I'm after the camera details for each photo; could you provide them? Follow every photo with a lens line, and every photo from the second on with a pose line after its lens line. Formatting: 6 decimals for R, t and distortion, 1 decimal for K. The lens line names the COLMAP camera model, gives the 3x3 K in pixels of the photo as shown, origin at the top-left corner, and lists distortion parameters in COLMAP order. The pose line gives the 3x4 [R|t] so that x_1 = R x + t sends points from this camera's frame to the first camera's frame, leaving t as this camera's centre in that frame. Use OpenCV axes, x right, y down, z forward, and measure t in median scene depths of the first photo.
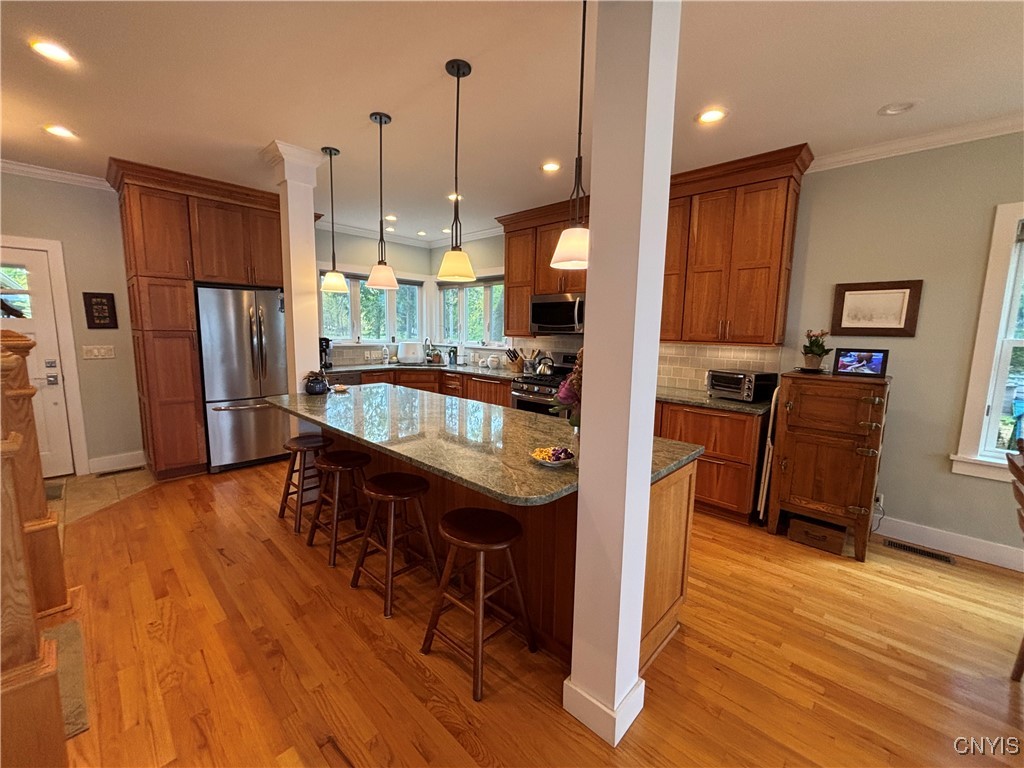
lens RADIAL K [[413.7, 0, 509.7], [0, 413.7, 384.4], [0, 0, 1]] dist [0.002618, 0.000030]
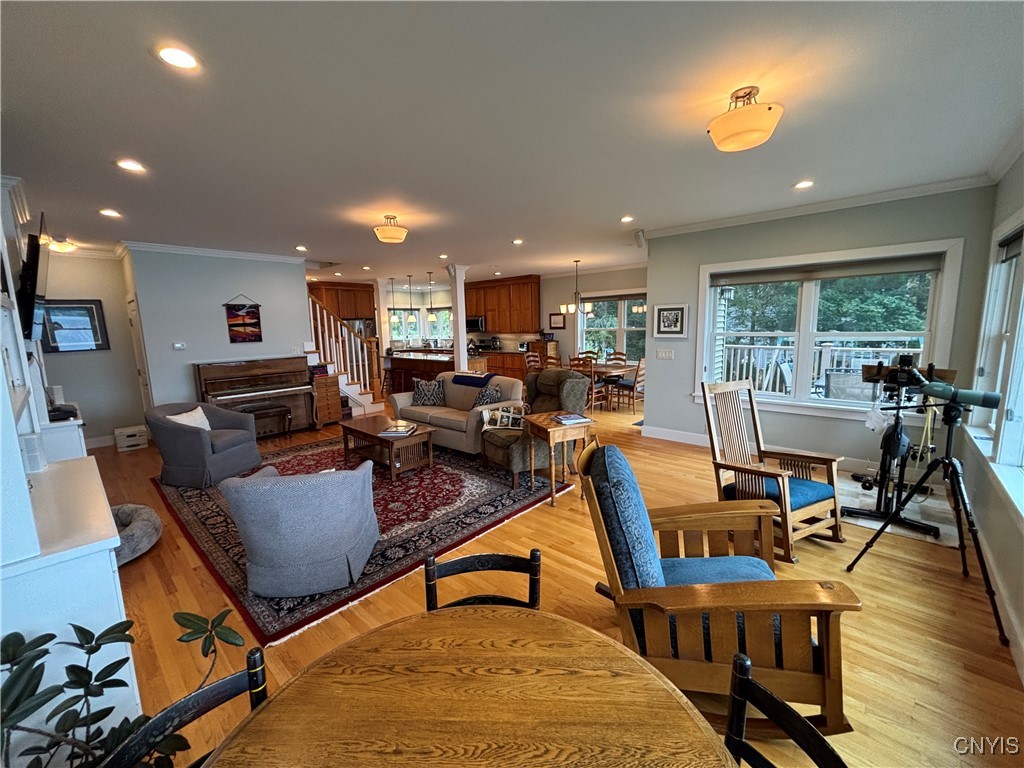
lens RADIAL K [[413.7, 0, 509.7], [0, 413.7, 384.4], [0, 0, 1]] dist [0.002618, 0.000030]
pose [[0.998986, -0.042720, 0.014215, 0.269558], [0.042565, 0.999033, 0.011044, 0.176670], [-0.014673, -0.010428, 0.999838, -1.501019]]
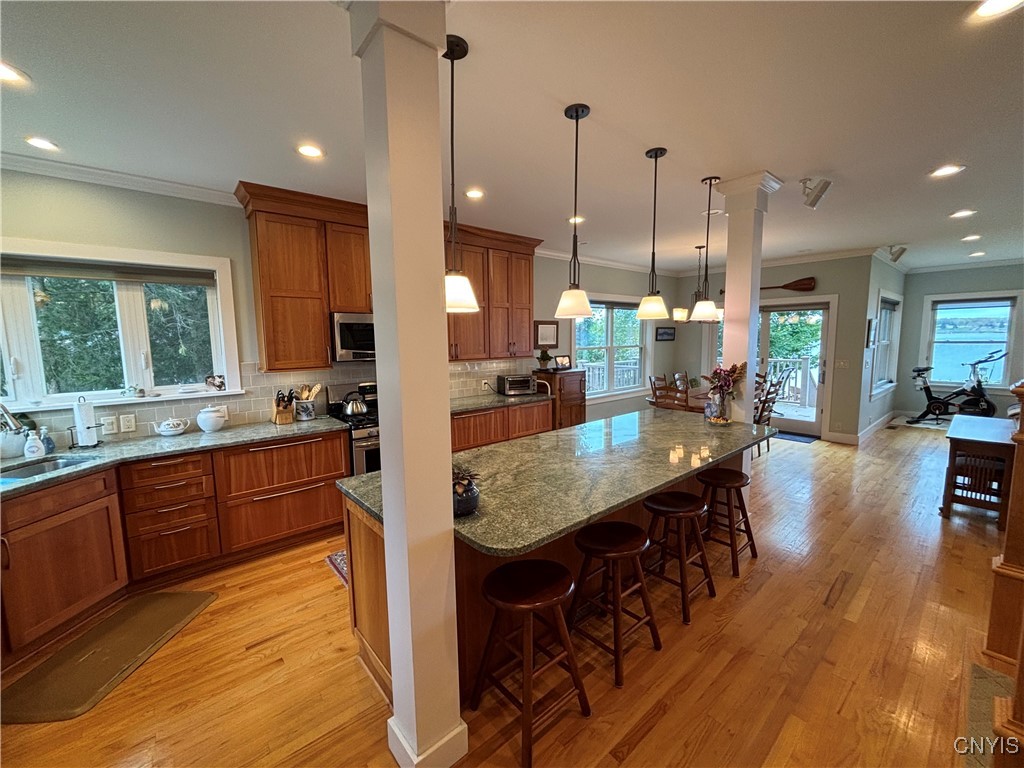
lens RADIAL K [[413.7, 0, 509.7], [0, 413.7, 384.4], [0, 0, 1]] dist [0.002618, 0.000030]
pose [[0.107320, -0.124321, 0.986421, -0.665387], [0.156249, 0.981931, 0.106756, -0.119318], [-0.981870, 0.142670, 0.124806, 0.614277]]
